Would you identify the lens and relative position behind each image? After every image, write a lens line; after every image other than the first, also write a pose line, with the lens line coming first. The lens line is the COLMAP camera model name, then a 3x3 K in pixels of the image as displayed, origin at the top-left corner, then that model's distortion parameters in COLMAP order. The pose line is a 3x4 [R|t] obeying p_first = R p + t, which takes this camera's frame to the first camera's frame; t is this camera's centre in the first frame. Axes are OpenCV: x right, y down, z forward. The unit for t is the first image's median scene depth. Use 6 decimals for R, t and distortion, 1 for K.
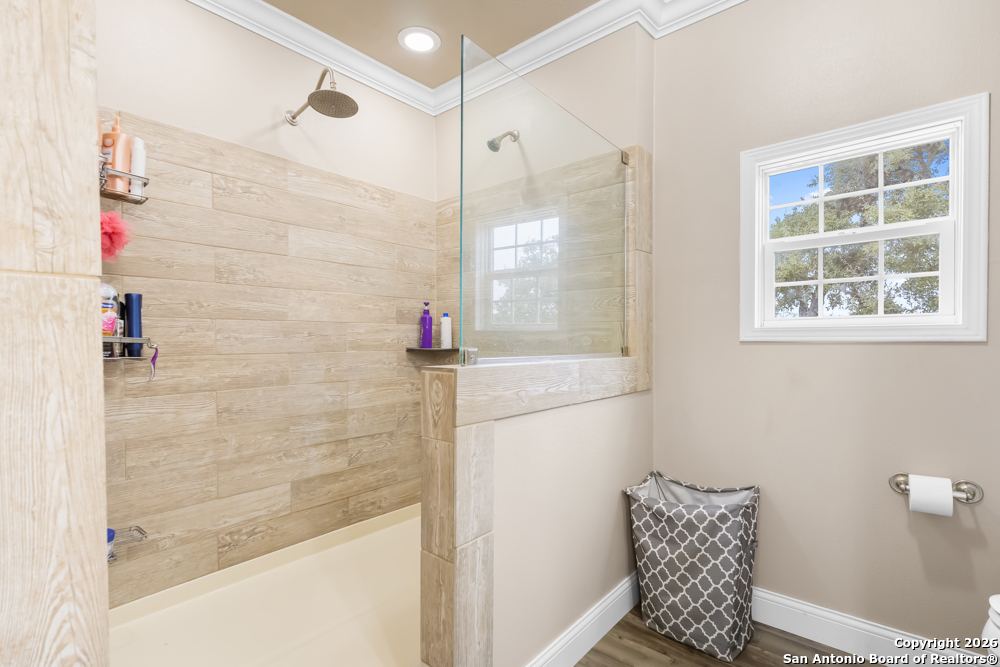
lens RADIAL K [[458.0, 0, 502.8], [0, 458.0, 338.9], [0, 0, 1]] dist [0.000913, 0.000275]
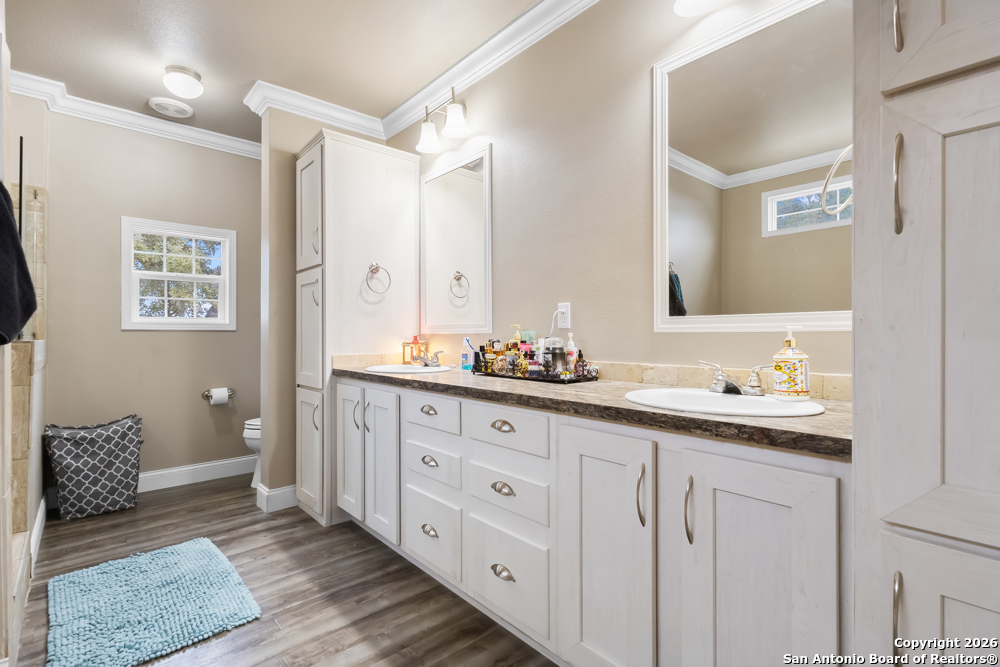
lens RADIAL K [[458.0, 0, 502.8], [0, 458.0, 338.9], [0, 0, 1]] dist [0.000913, 0.000275]
pose [[0.118054, -0.006335, 0.992987, -1.073985], [0.002319, 0.999979, 0.006104, 0.034737], [-0.993005, 0.001582, 0.118066, -0.627701]]
